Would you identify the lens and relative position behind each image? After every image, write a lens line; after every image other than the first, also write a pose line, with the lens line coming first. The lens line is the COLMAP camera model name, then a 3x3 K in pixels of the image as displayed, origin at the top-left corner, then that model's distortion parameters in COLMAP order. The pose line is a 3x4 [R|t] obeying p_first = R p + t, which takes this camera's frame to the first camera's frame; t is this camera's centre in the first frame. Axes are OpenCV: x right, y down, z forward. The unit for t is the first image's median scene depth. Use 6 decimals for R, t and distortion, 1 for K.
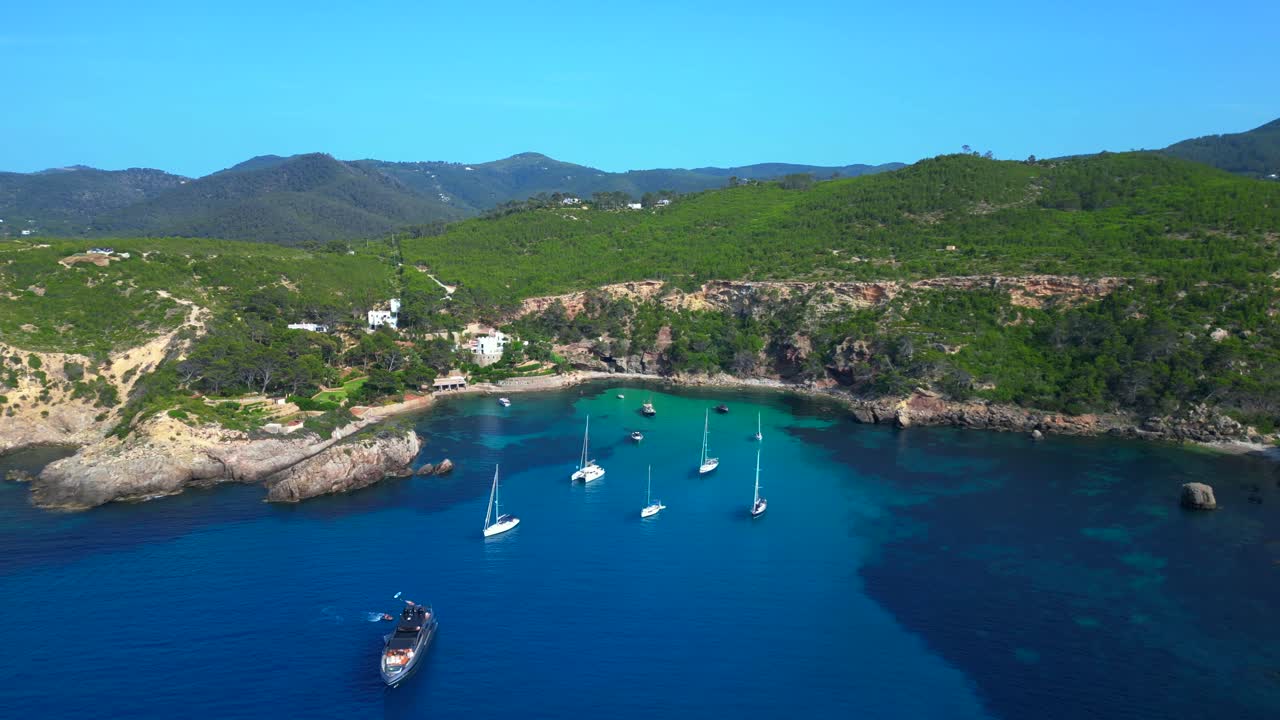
lens RADIAL K [[936.8, 0, 640.3], [0, 936.8, 360.9], [0, 0, 1]] dist [0.026144, -0.021573]
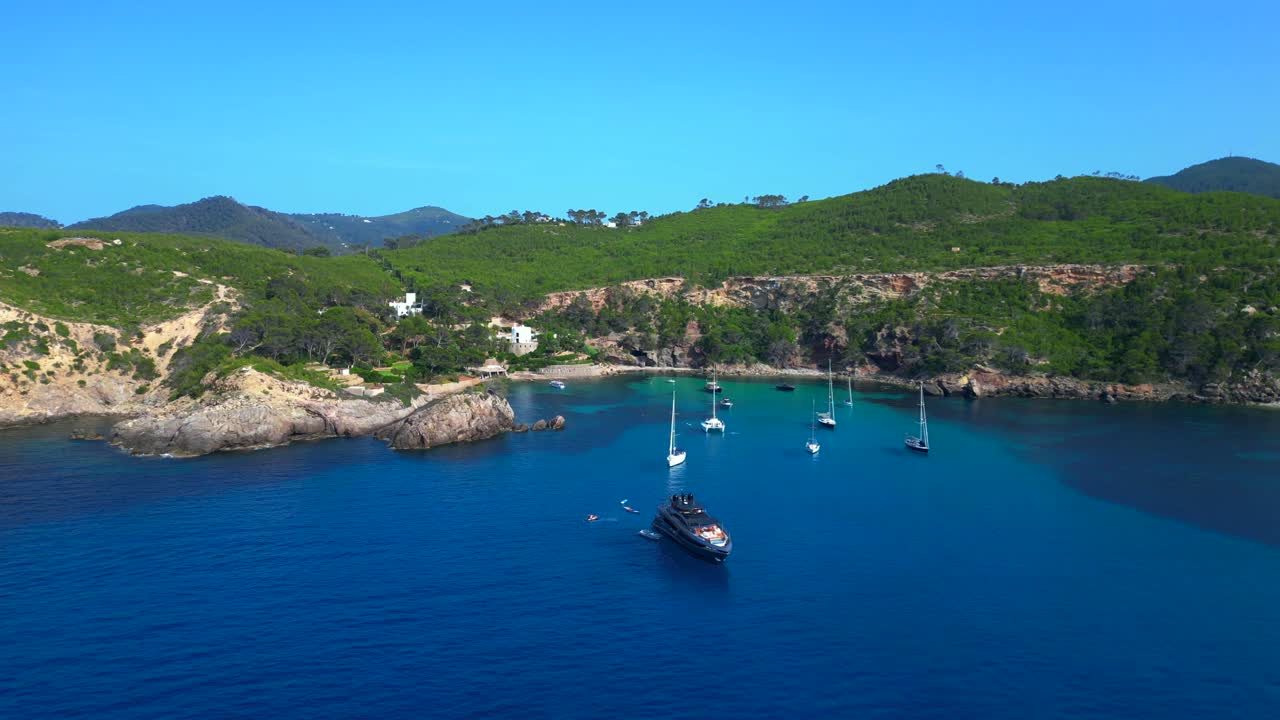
lens RADIAL K [[936.8, 0, 638.1], [0, 936.8, 360.0], [0, 0, 1]] dist [0.026144, -0.021573]
pose [[0.992839, -0.004763, 0.119364, -0.168094], [0.012875, 0.997651, -0.067283, 0.079328], [-0.118763, 0.068338, 0.990568, 0.039053]]
